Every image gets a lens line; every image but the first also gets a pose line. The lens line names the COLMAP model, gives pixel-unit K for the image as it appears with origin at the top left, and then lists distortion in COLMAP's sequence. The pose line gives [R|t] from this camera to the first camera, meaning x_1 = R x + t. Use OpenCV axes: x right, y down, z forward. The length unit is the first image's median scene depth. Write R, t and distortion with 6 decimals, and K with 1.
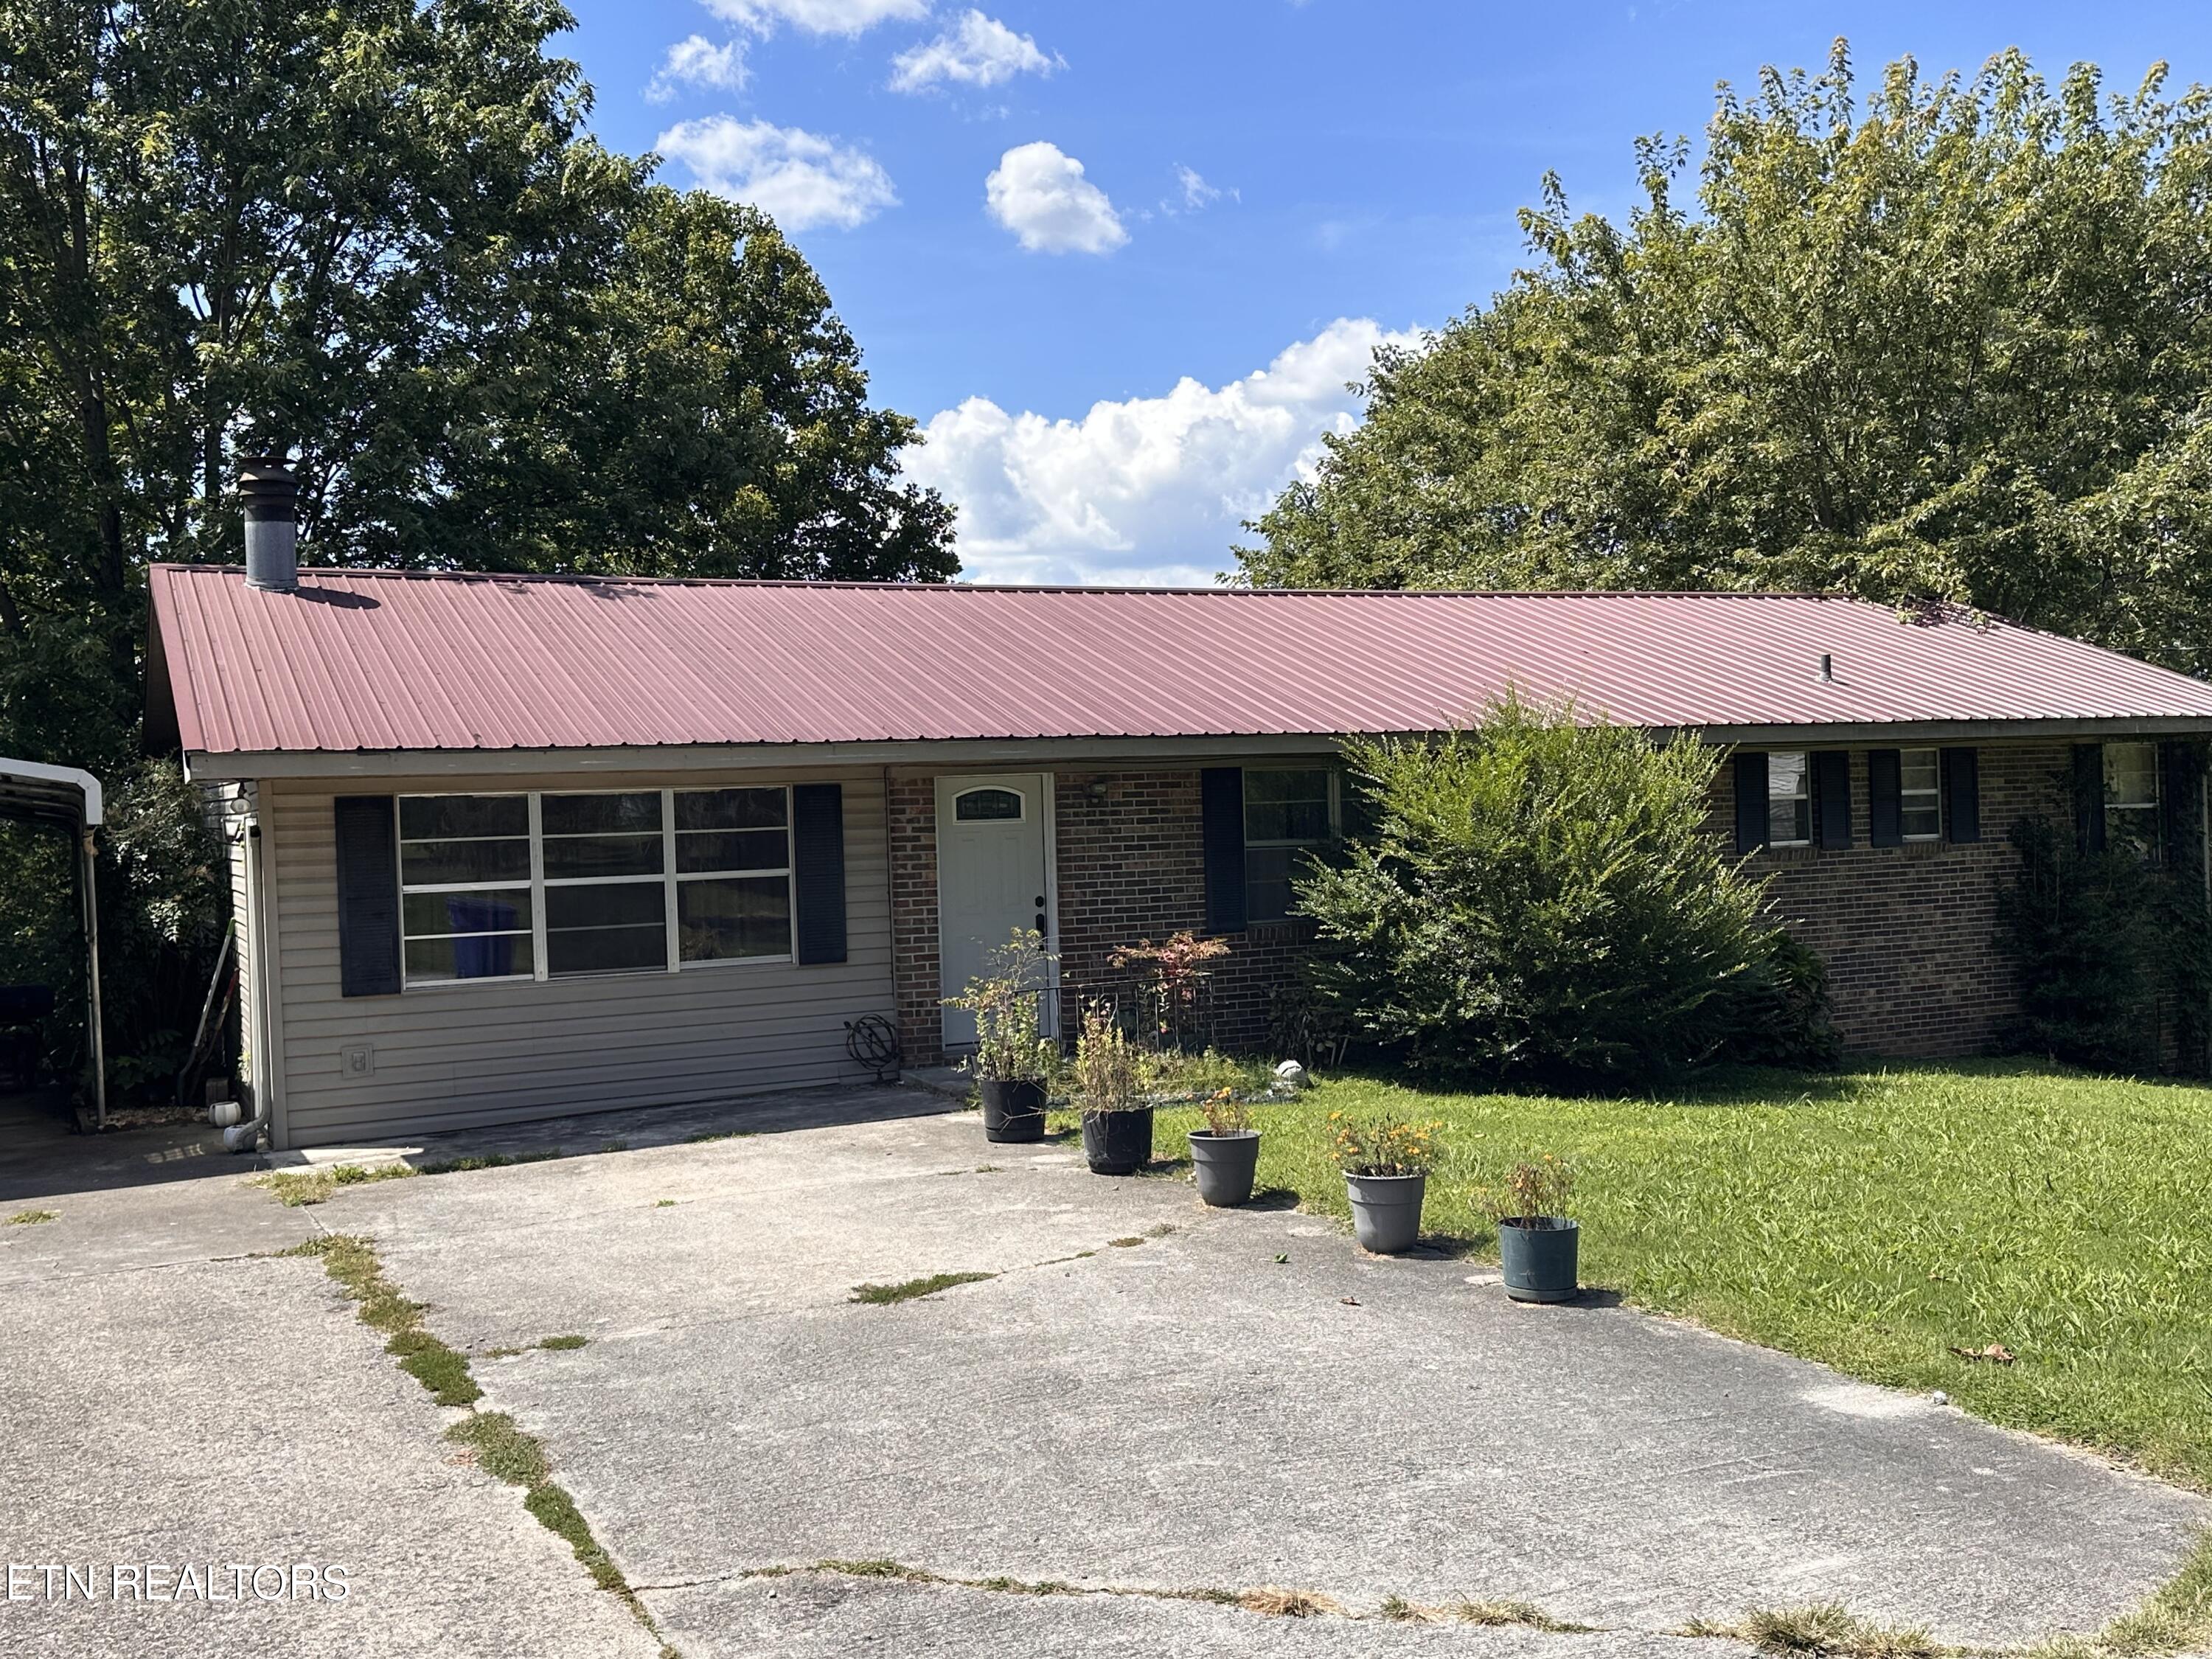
lens RADIAL K [[2139.6, 0, 1106.0], [0, 2139.6, 829.5], [0, 0, 1]] dist [0.157417, -0.327841]
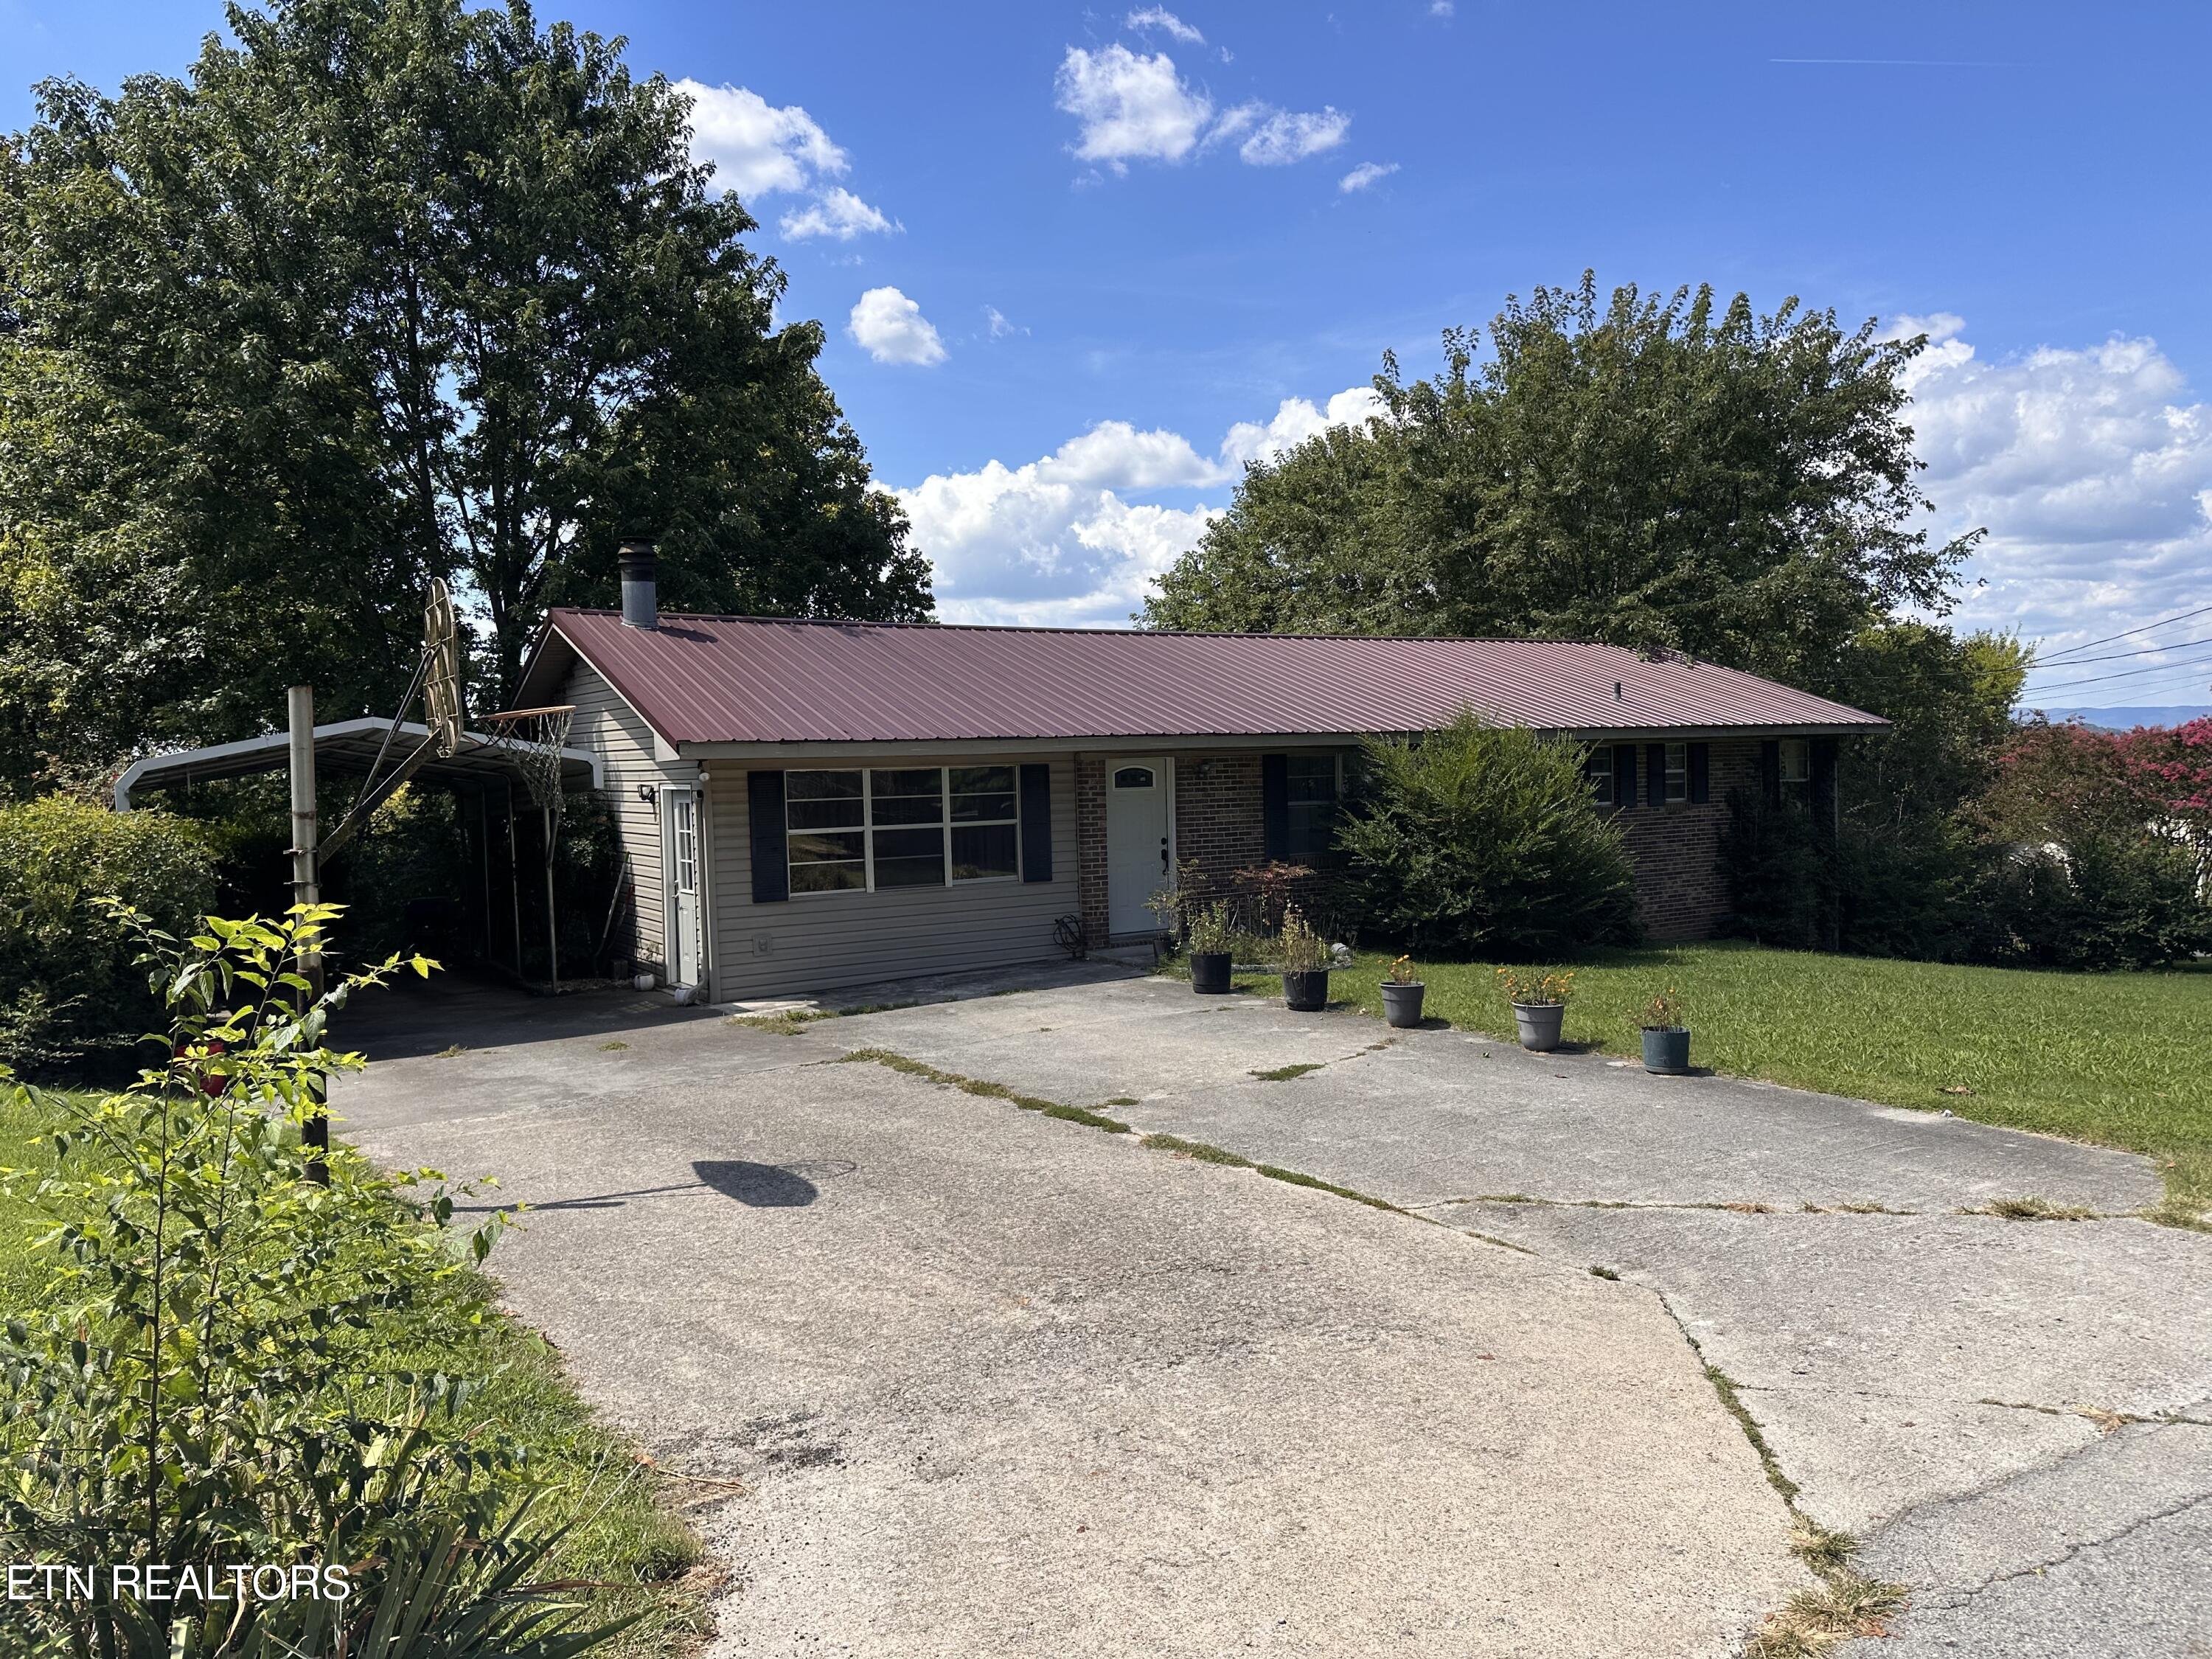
lens RADIAL K [[1541.3, 0, 1111.6], [0, 1541.3, 827.6], [0, 0, 1]] dist [0.176401, -0.350835]
pose [[0.993285, 0.001886, 0.115674, -0.196850], [-0.004782, 0.999682, 0.024761, -0.003175], [-0.115590, -0.025148, 0.992979, -0.093280]]
